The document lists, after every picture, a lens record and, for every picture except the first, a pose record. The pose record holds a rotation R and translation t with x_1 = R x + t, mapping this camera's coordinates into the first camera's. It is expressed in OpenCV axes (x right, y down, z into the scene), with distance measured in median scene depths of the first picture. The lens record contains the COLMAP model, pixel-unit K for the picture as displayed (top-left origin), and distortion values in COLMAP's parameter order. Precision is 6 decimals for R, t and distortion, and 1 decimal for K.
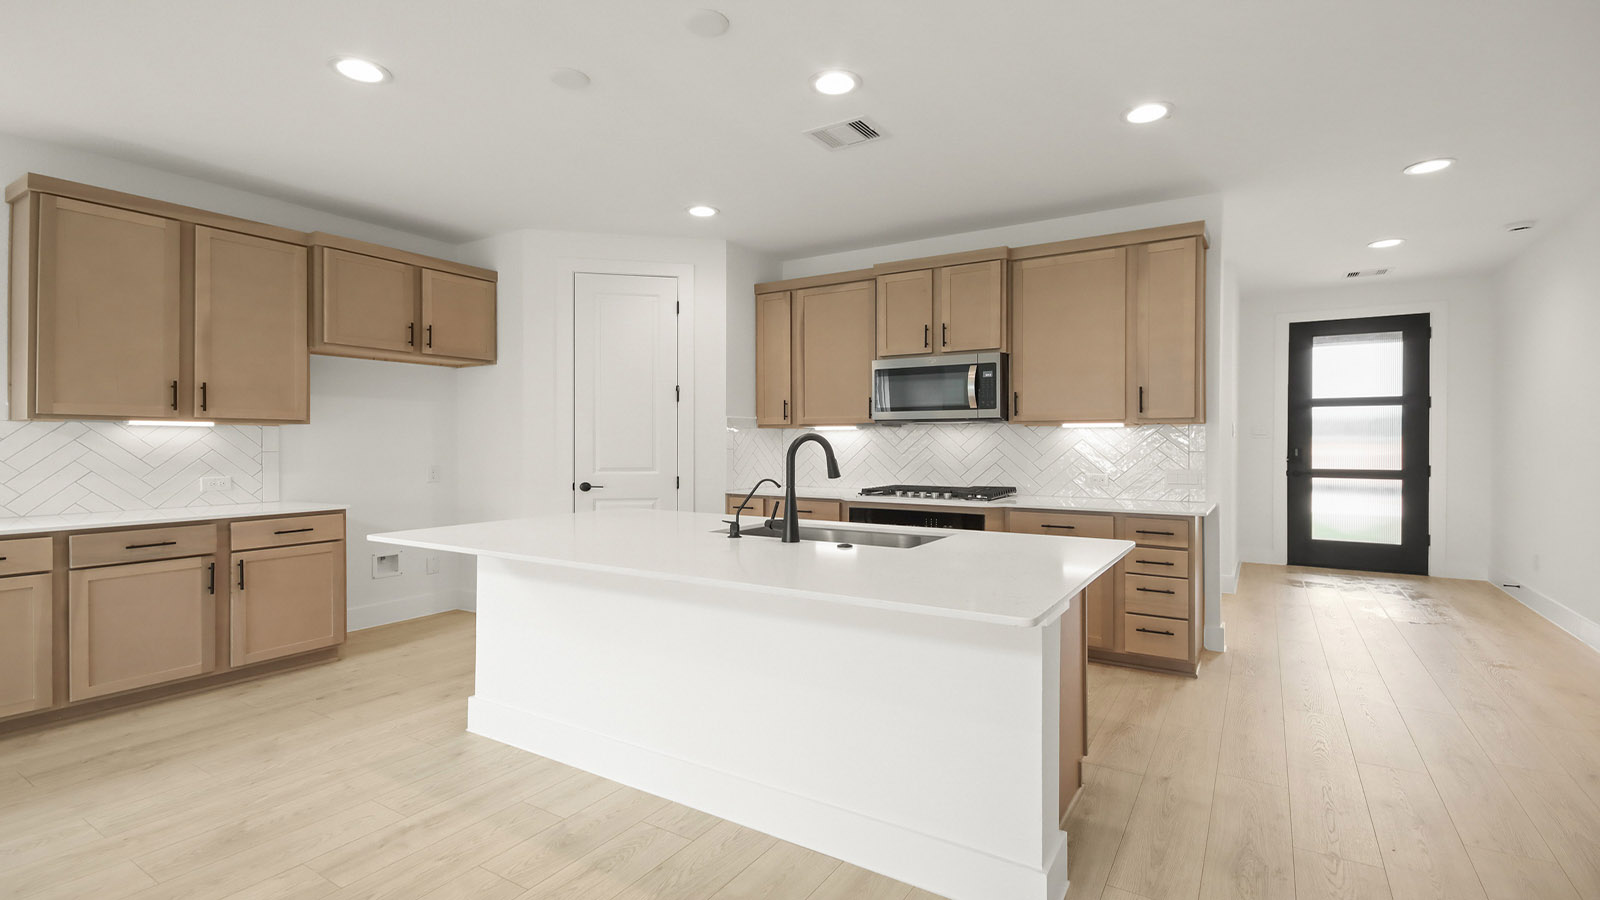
lens RADIAL K [[743.3, 0, 789.5], [0, 743.3, 439.2], [0, 0, 1]] dist [0.028417, -0.001331]
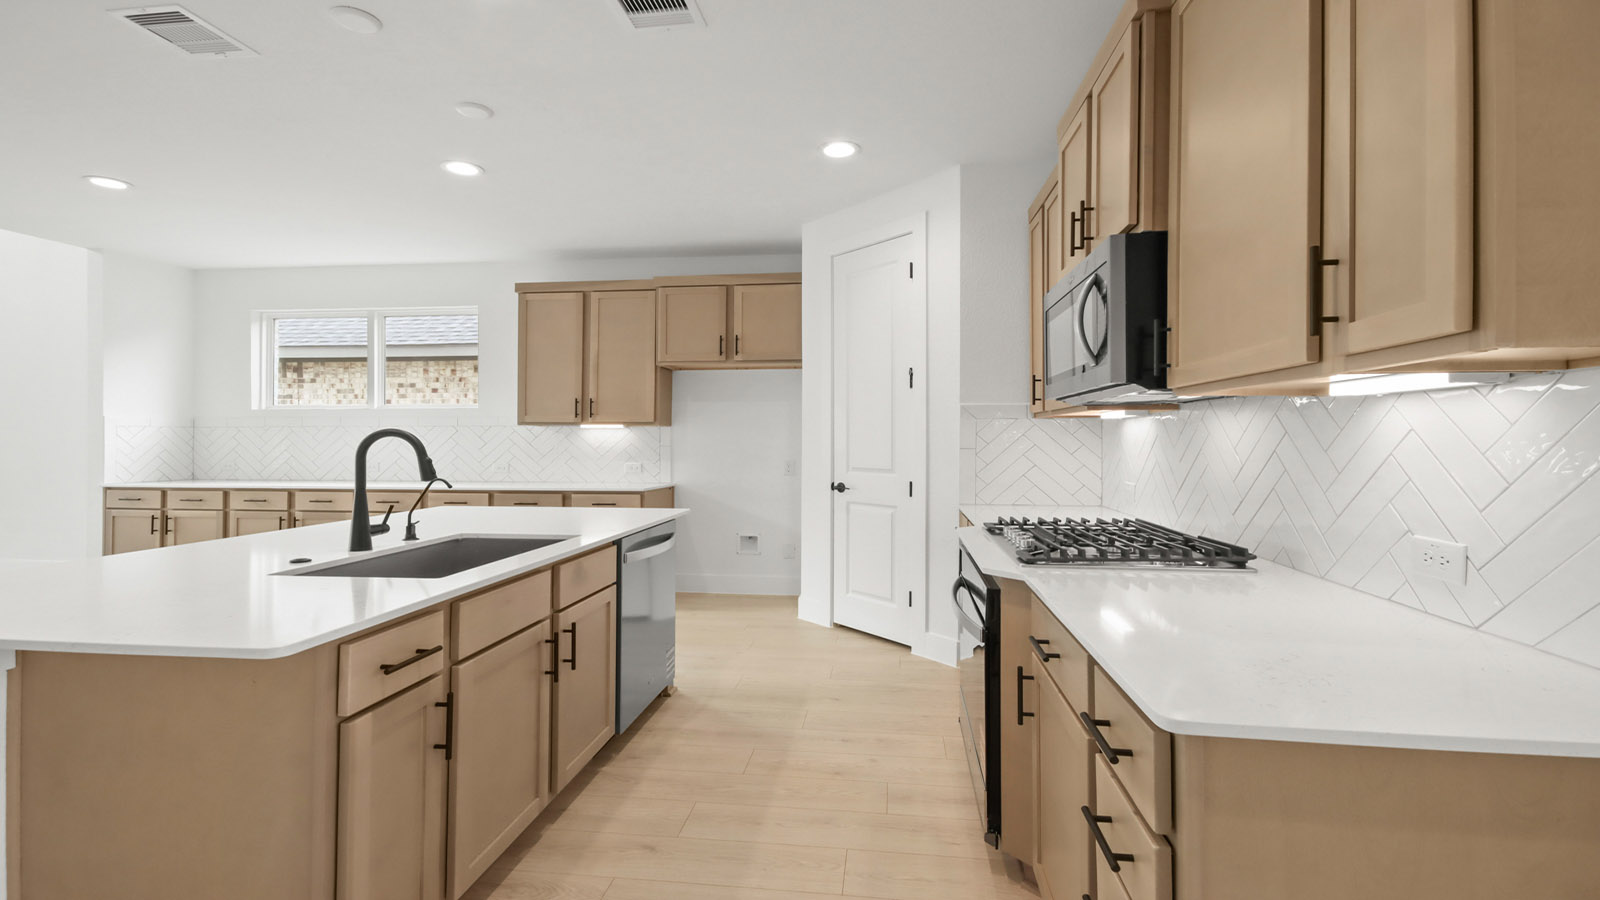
lens RADIAL K [[743.3, 0, 800.8], [0, 743.3, 441.1], [0, 0, 1]] dist [0.028417, -0.001331]
pose [[0.426890, 0.002919, -0.904299, 0.545820], [0.003120, 0.999984, 0.004701, 0.001985], [0.904298, -0.004828, 0.426874, 0.577748]]
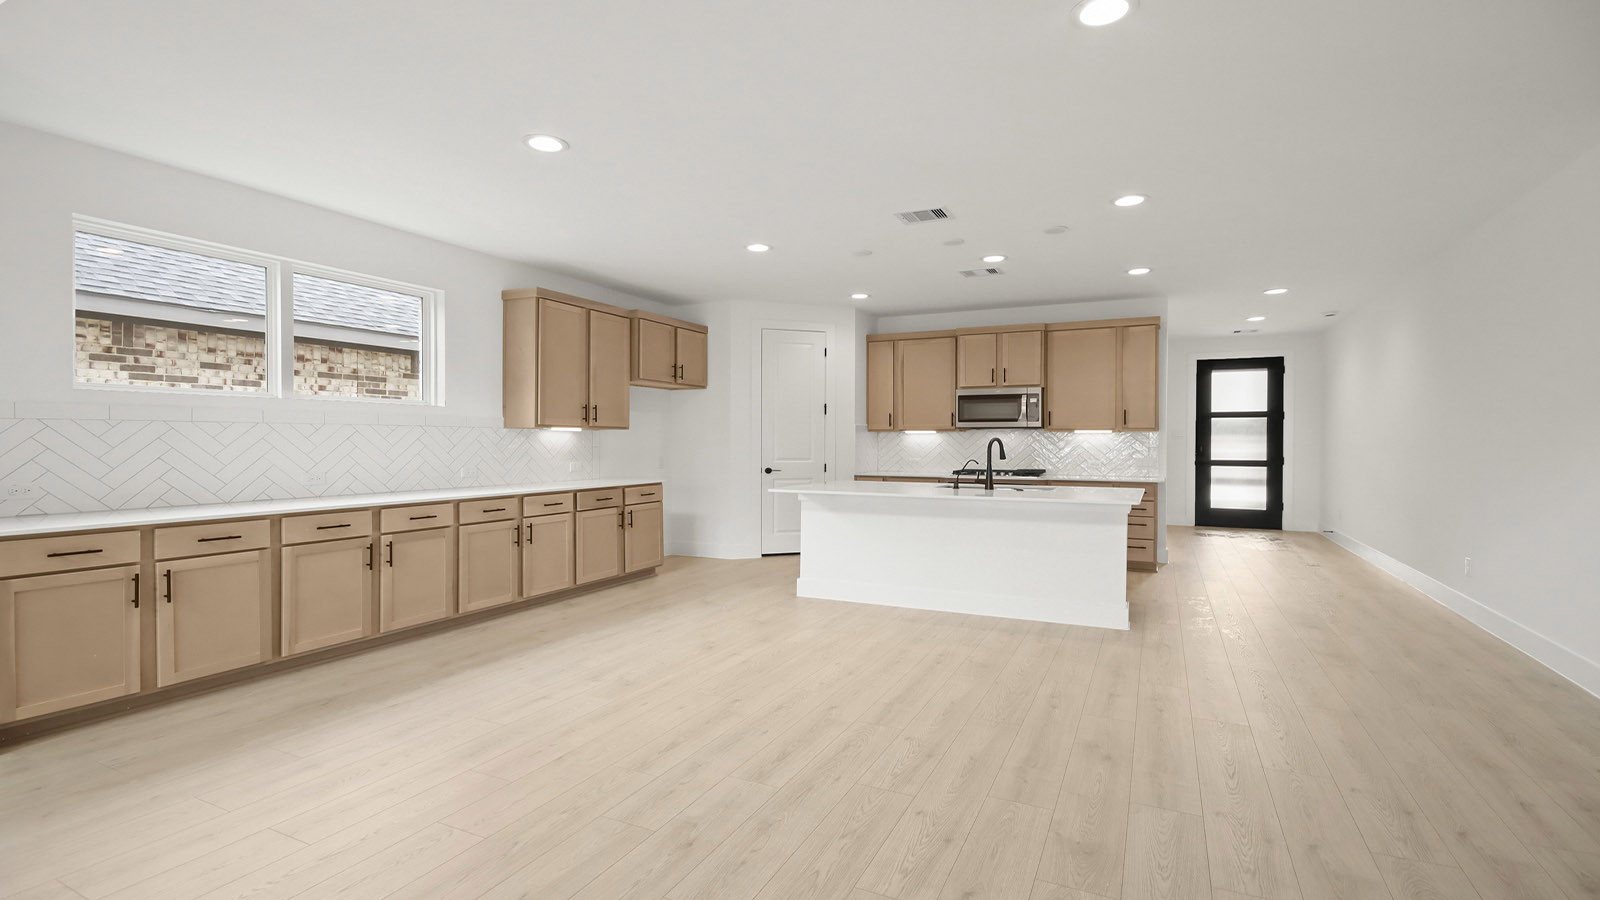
lens RADIAL K [[776.9, 0, 811.0], [0, 776.9, 442.9], [0, 0, 1]] dist [0.074993, 0.001204]
pose [[0.988722, -0.000131, 0.149762, -0.434525], [-0.000129, 0.999998, 0.001730, 0.003880], [-0.149762, -0.001730, 0.988721, -0.576474]]
